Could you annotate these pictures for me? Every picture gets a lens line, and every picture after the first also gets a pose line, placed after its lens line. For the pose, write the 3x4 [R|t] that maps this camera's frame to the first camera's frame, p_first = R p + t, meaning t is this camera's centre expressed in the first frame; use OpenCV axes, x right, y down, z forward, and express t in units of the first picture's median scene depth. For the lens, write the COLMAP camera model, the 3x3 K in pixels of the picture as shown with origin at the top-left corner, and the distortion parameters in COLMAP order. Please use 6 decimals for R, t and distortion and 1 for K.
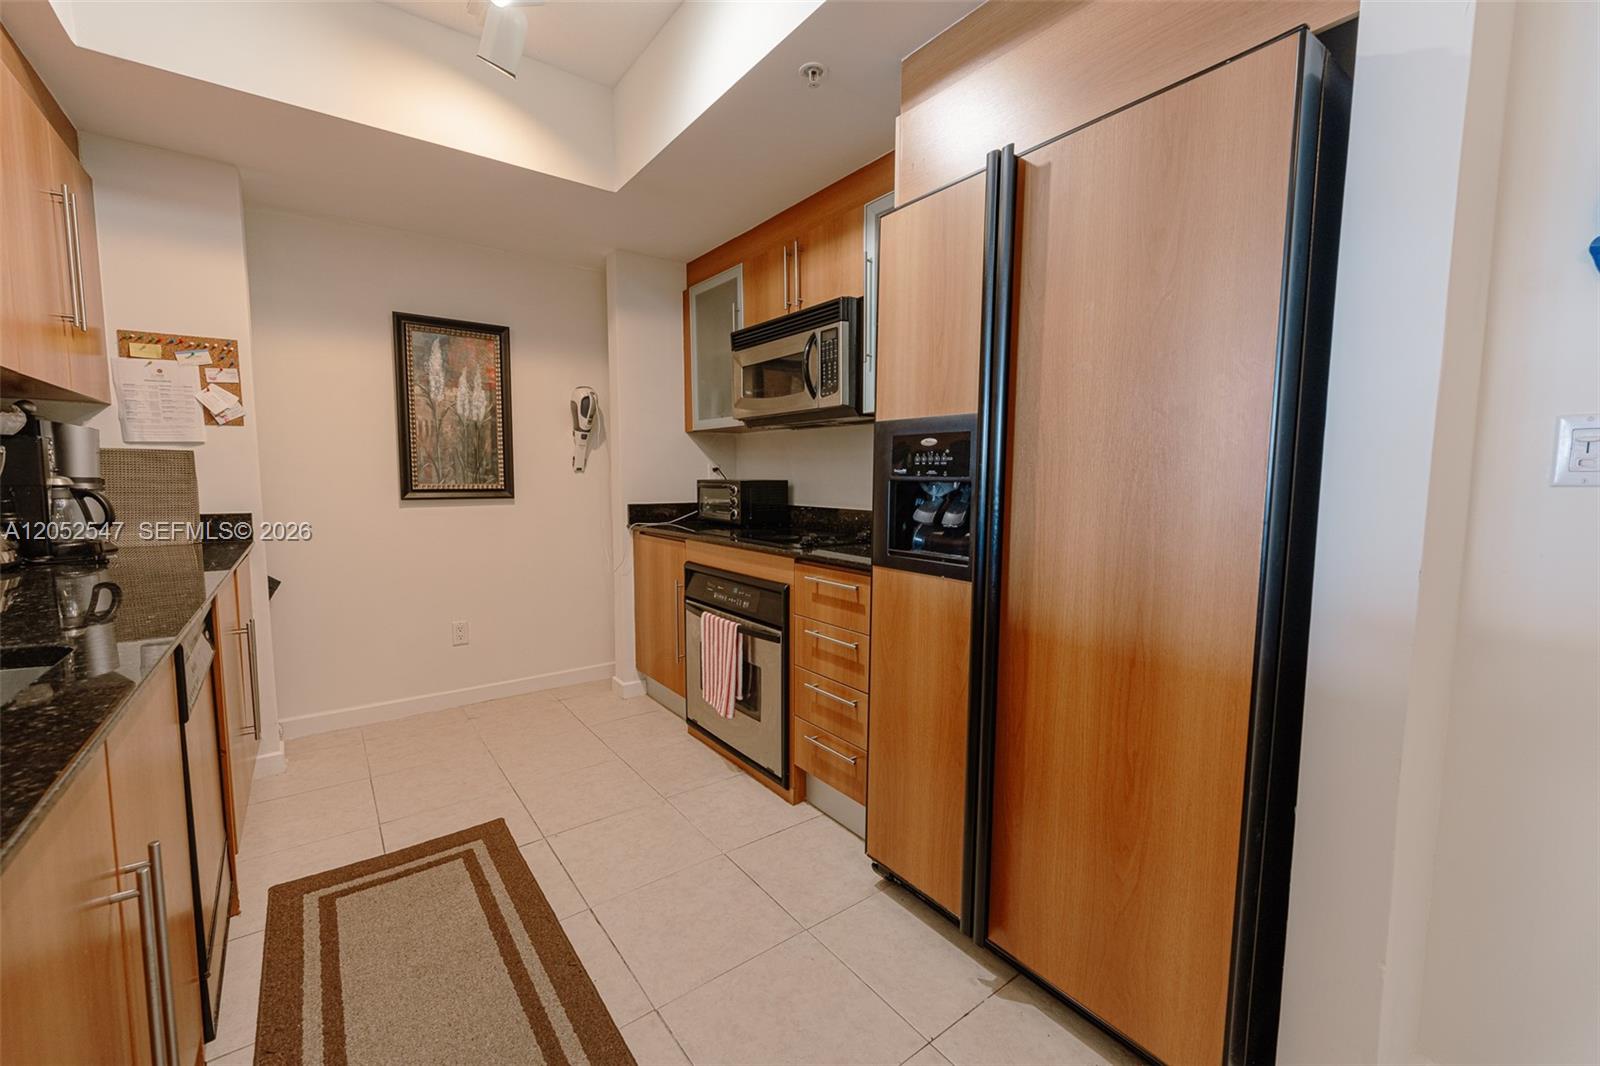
lens RADIAL K [[638.4, 0, 796.2], [0, 638.4, 539.1], [0, 0, 1]] dist [0.000279, -0.000582]
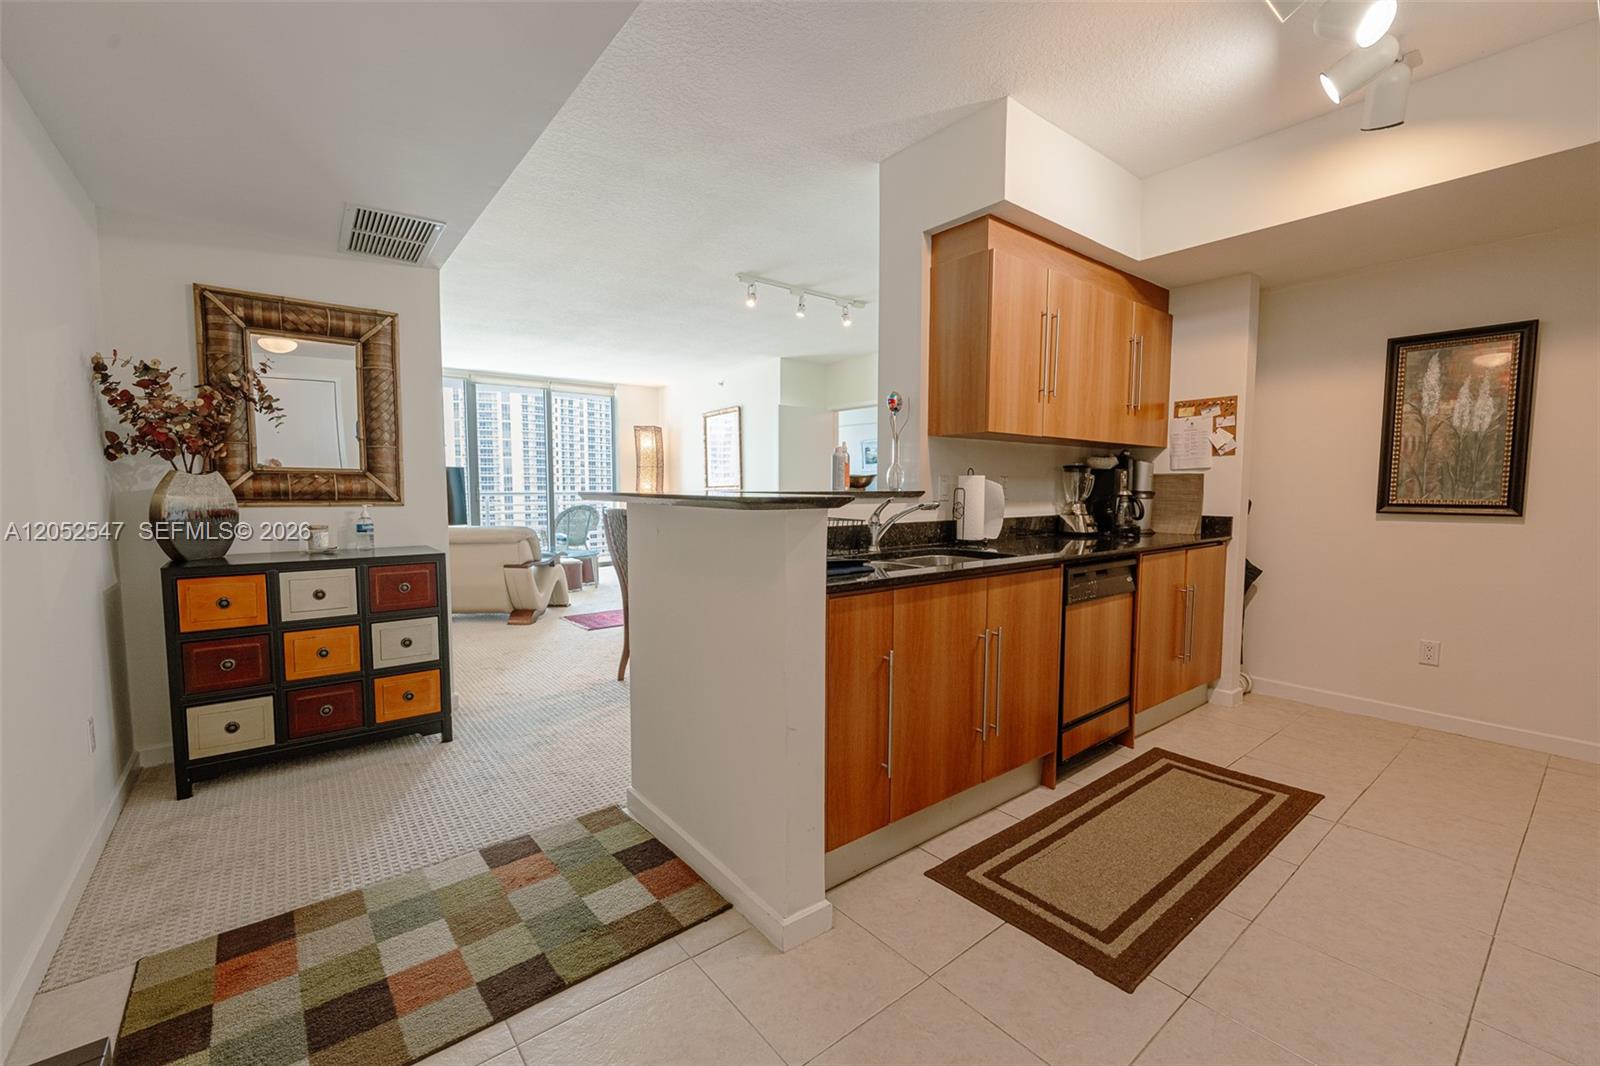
lens RADIAL K [[638.4, 0, 807.7], [0, 638.4, 533.5], [0, 0, 1]] dist [0.000279, -0.000582]
pose [[0.042011, 0.070162, -0.996651, 0.424209], [-0.100464, 0.992772, 0.065654, -0.001567], [0.994053, 0.097369, 0.048756, 0.002824]]
